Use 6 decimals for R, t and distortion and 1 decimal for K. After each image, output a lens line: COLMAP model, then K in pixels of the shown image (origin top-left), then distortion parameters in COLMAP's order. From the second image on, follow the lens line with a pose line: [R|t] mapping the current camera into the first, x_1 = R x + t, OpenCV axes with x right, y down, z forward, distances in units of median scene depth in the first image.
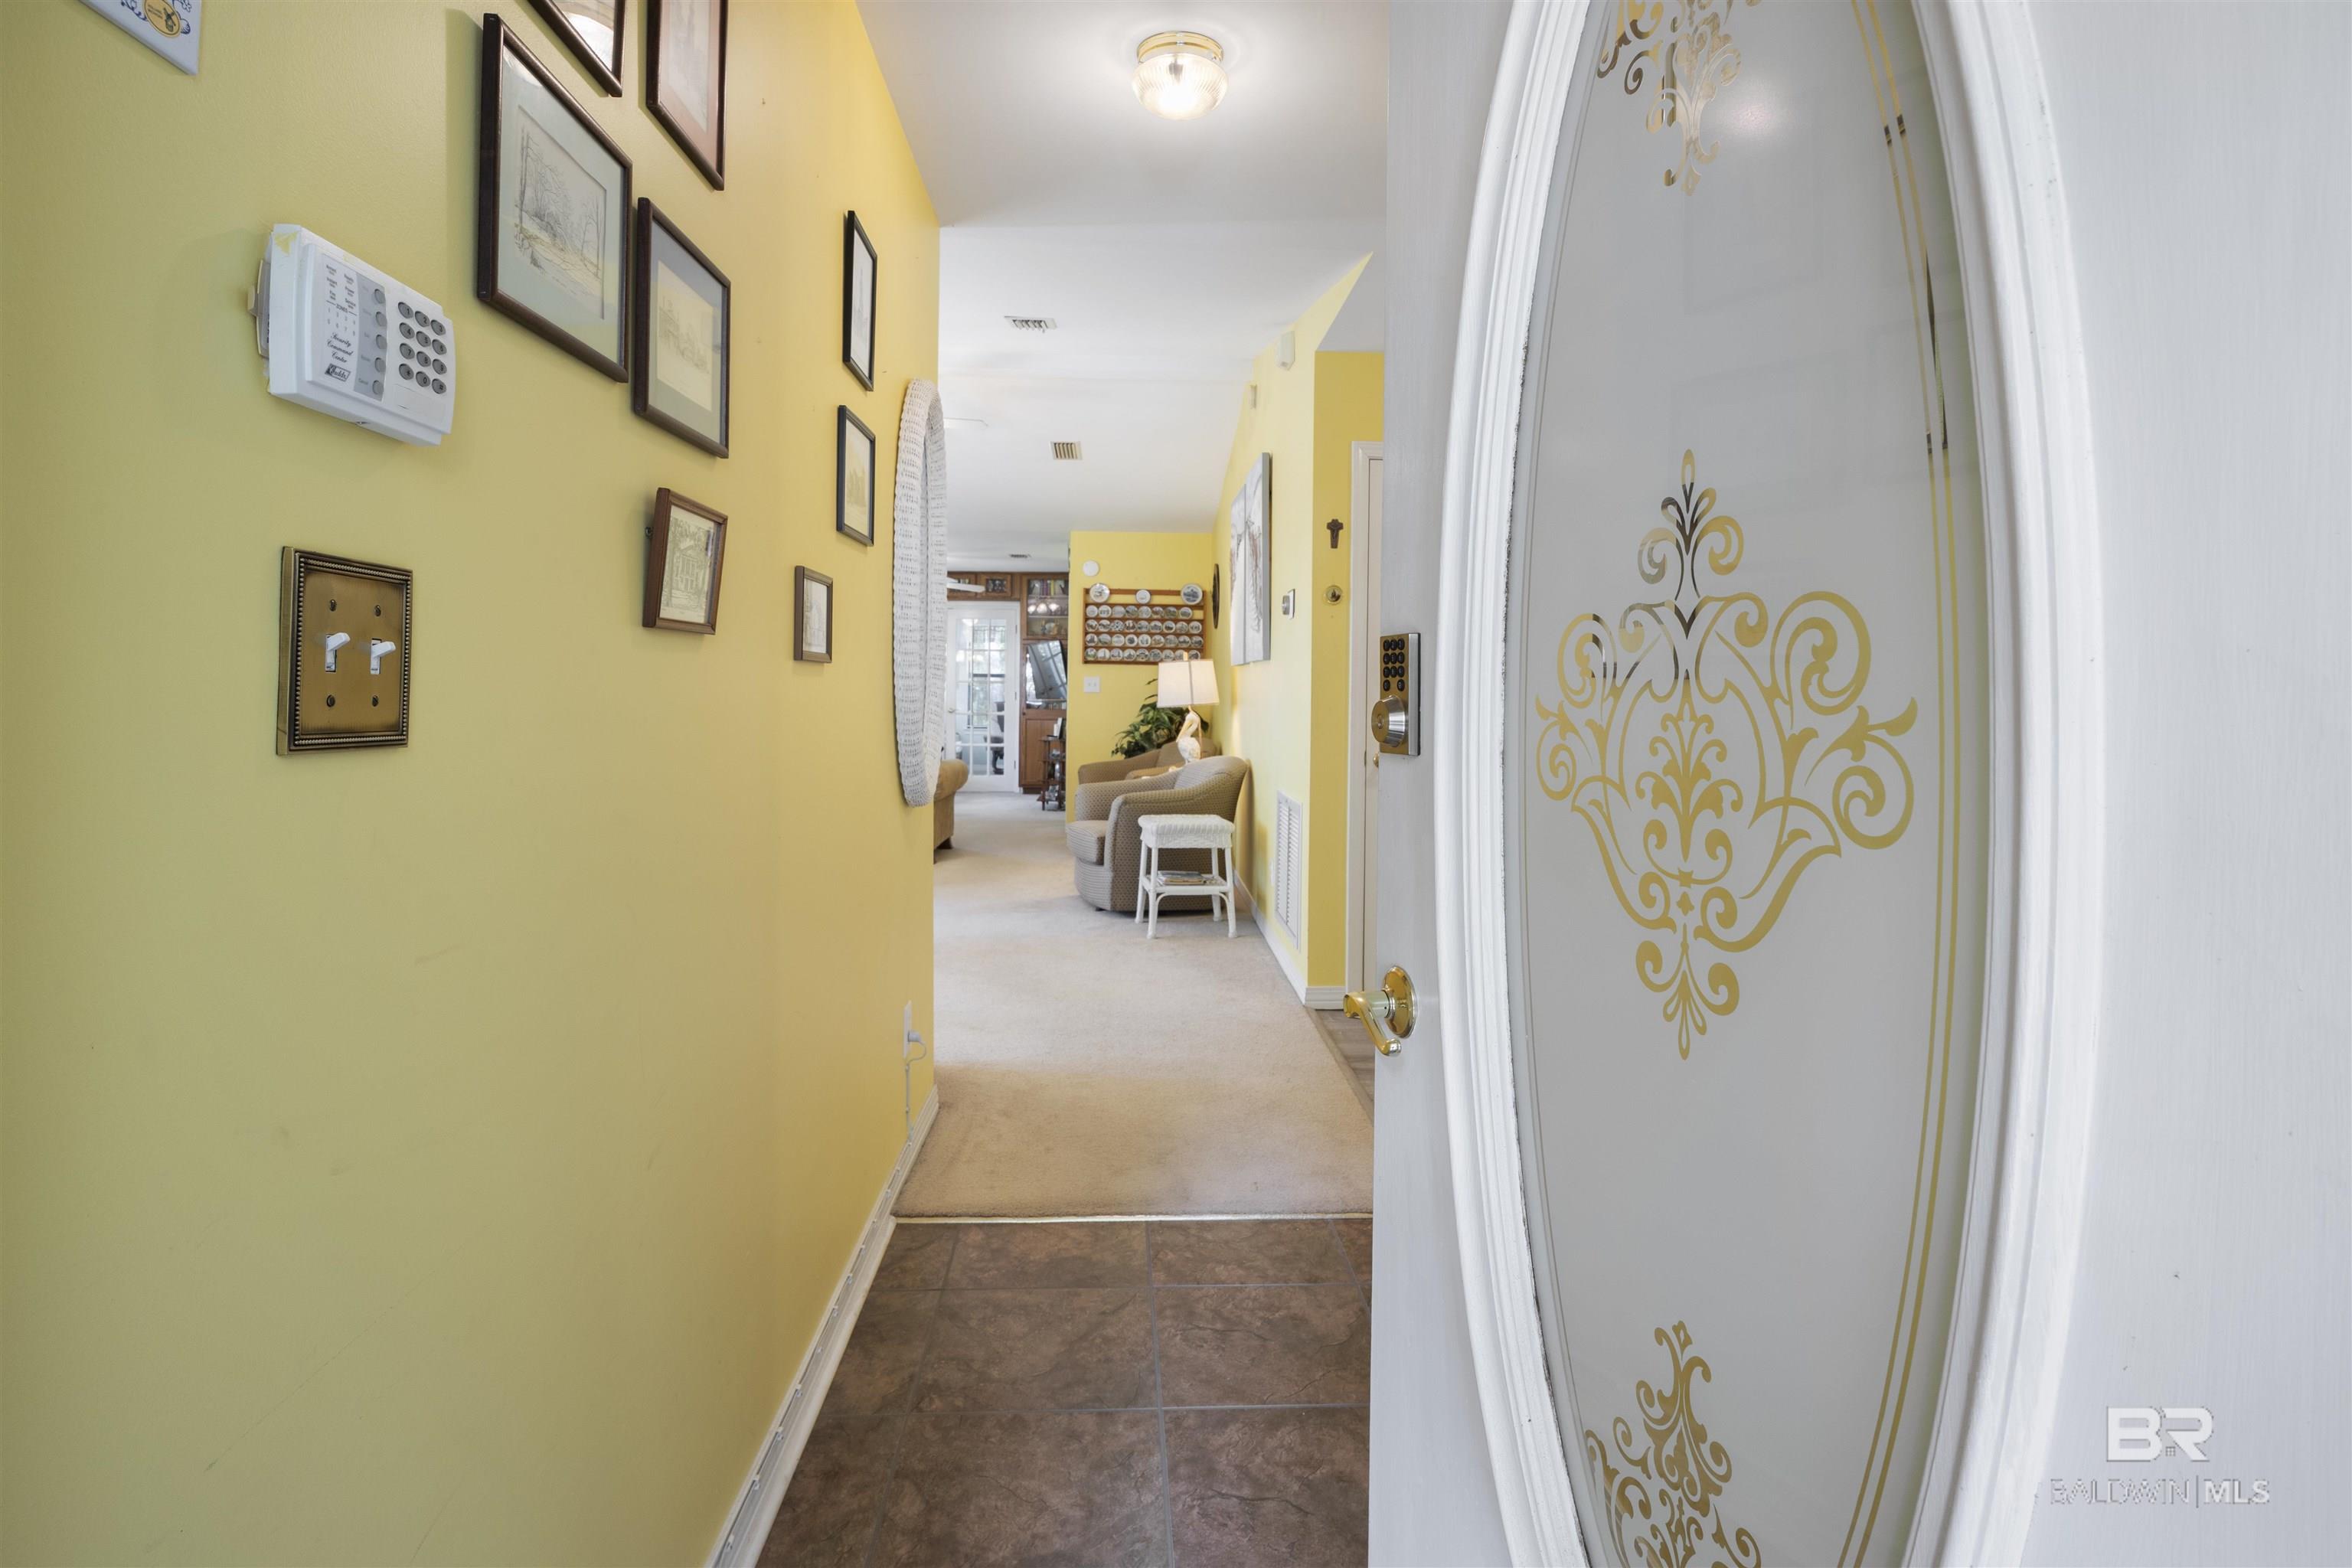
lens RADIAL K [[1207.6, 0, 1178.2], [0, 1207.6, 678.3], [0, 0, 1]] dist [-0.000115, -0.000041]
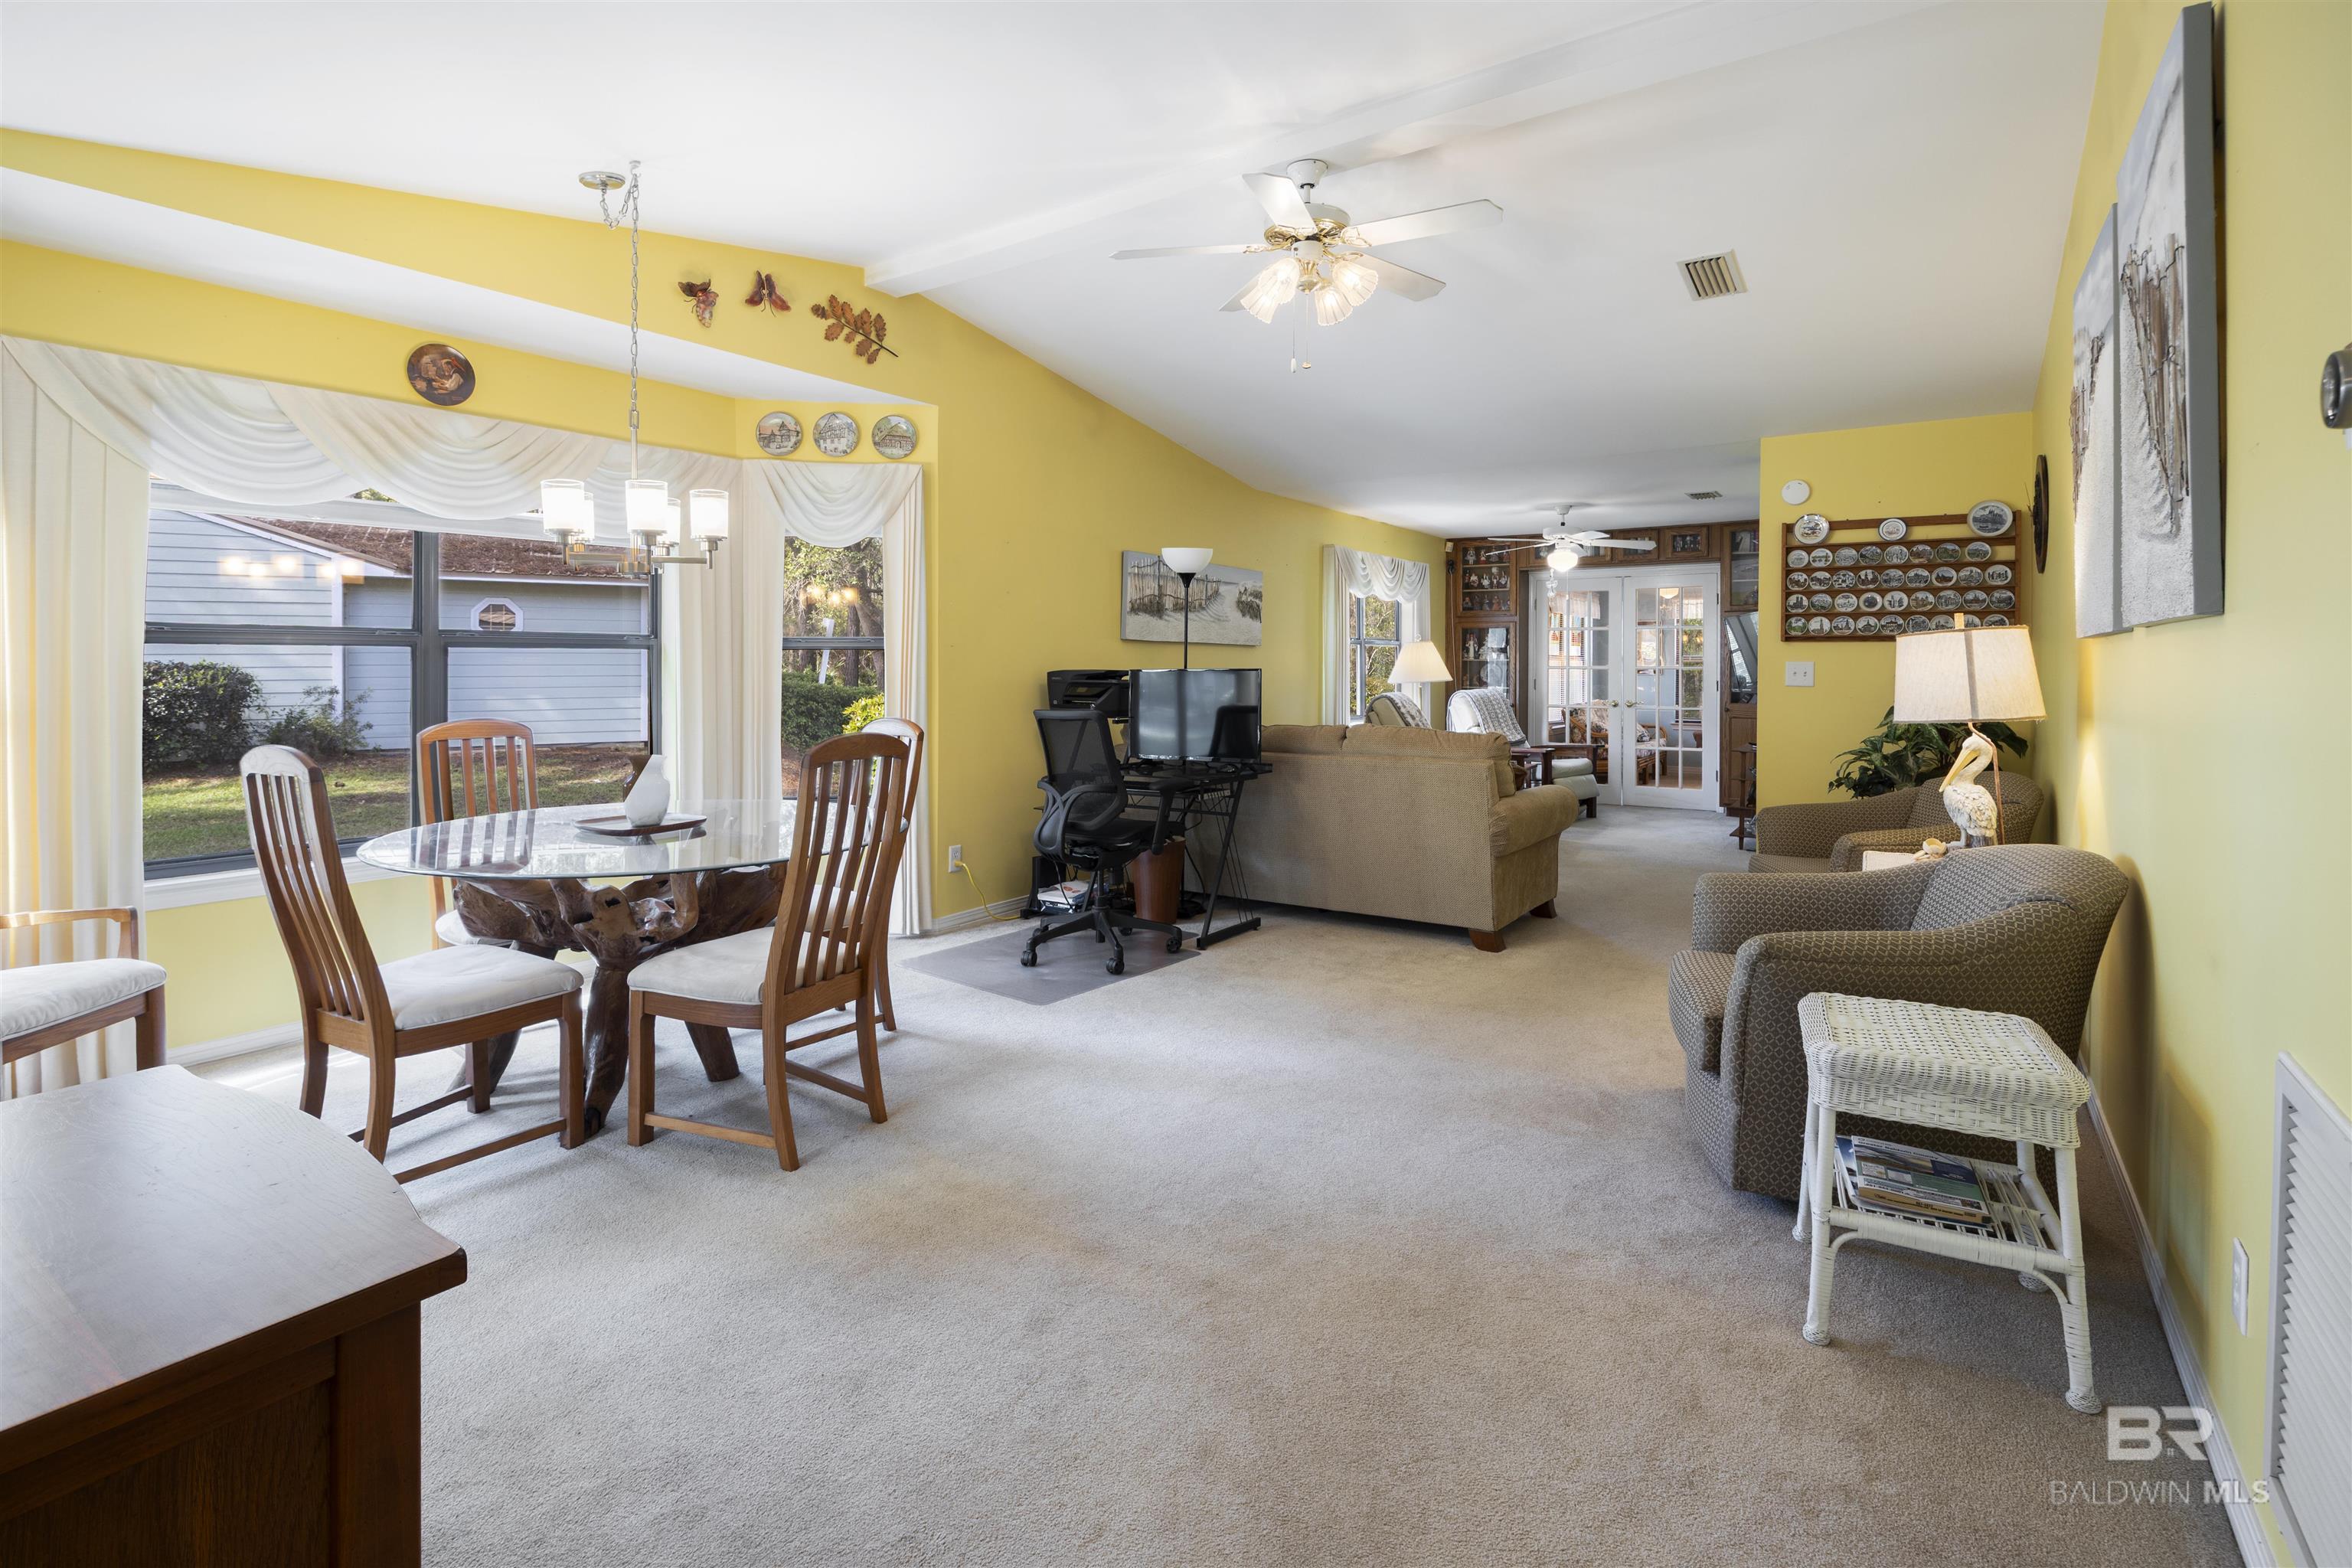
lens RADIAL K [[1082.0, 0, 1189.1], [0, 1082.0, 669.5], [0, 0, 1]] dist [-0.012868, -0.000239]
pose [[0.796984, -0.005027, -0.603979, 0.015820], [0.009822, 0.999941, 0.004639, -0.002789], [0.603920, -0.009630, 0.796986, 0.351957]]
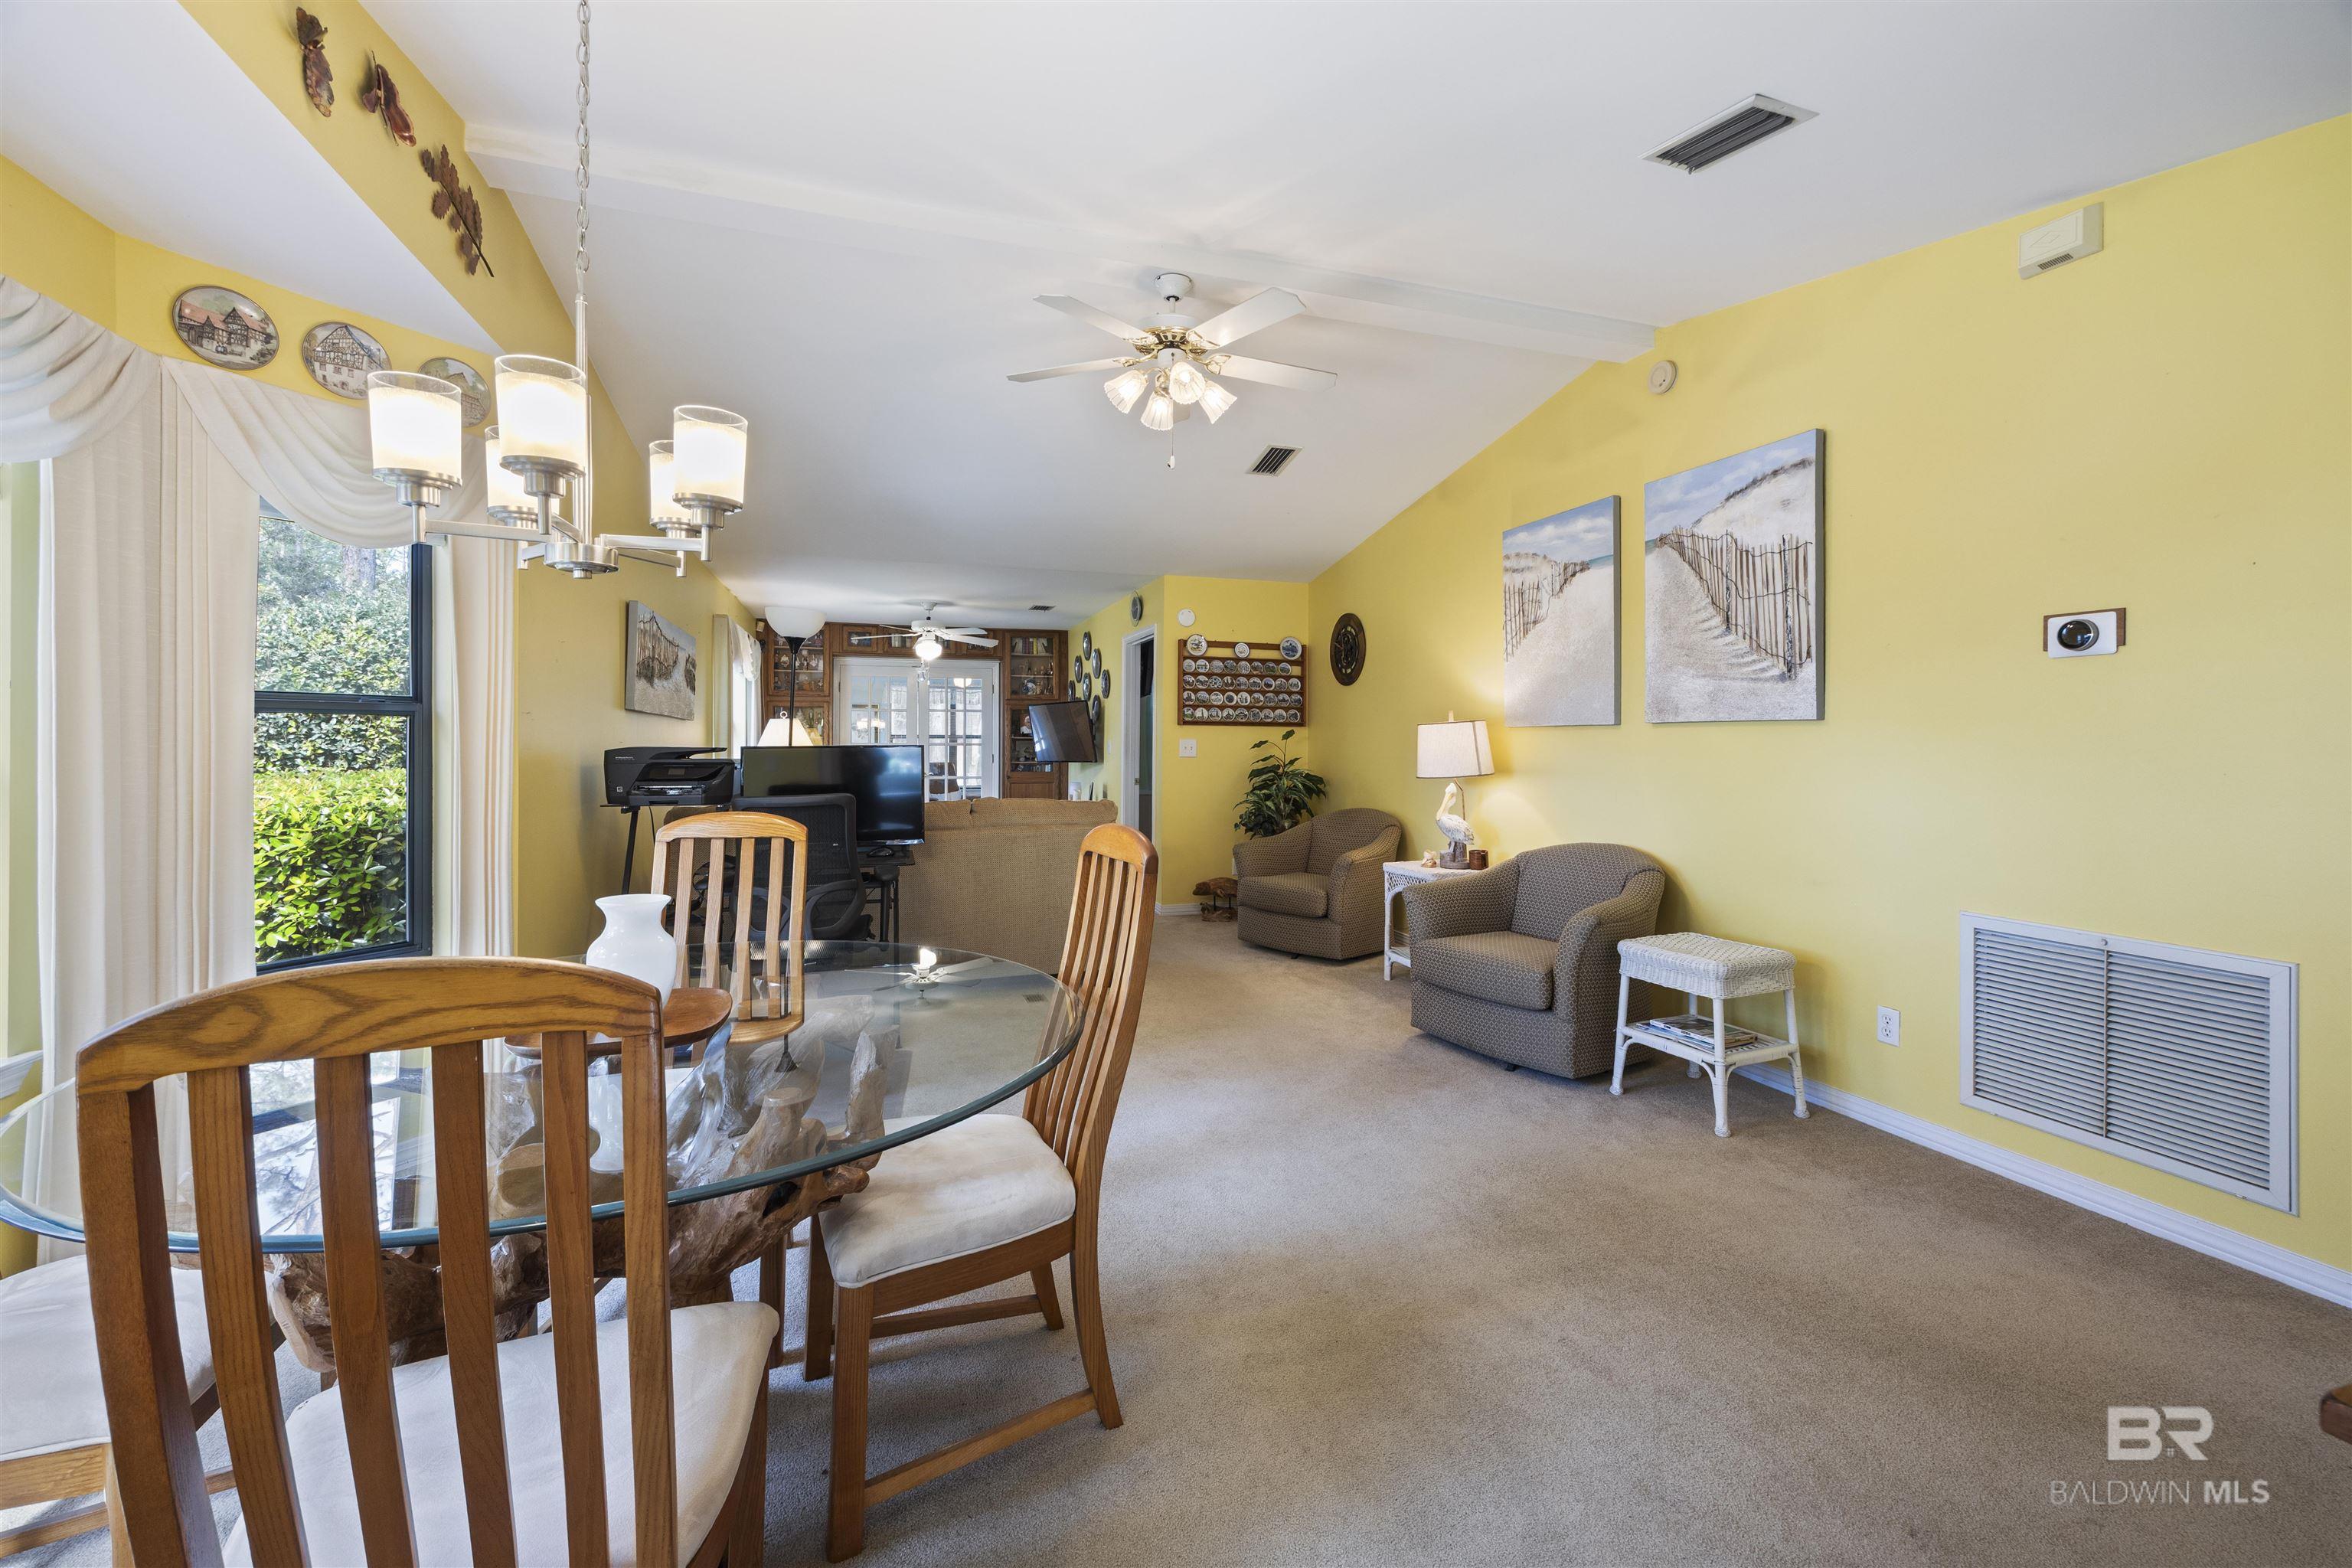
lens RADIAL K [[940.3, 0, 1170.1], [0, 940.3, 740.3], [0, 0, 1]] dist [0.007052, -0.000259]
pose [[0.965649, -0.007119, 0.259751, -0.265827], [0.005766, 0.999966, 0.005969, -0.004693], [-0.259784, -0.004267, 0.965657, 0.335176]]
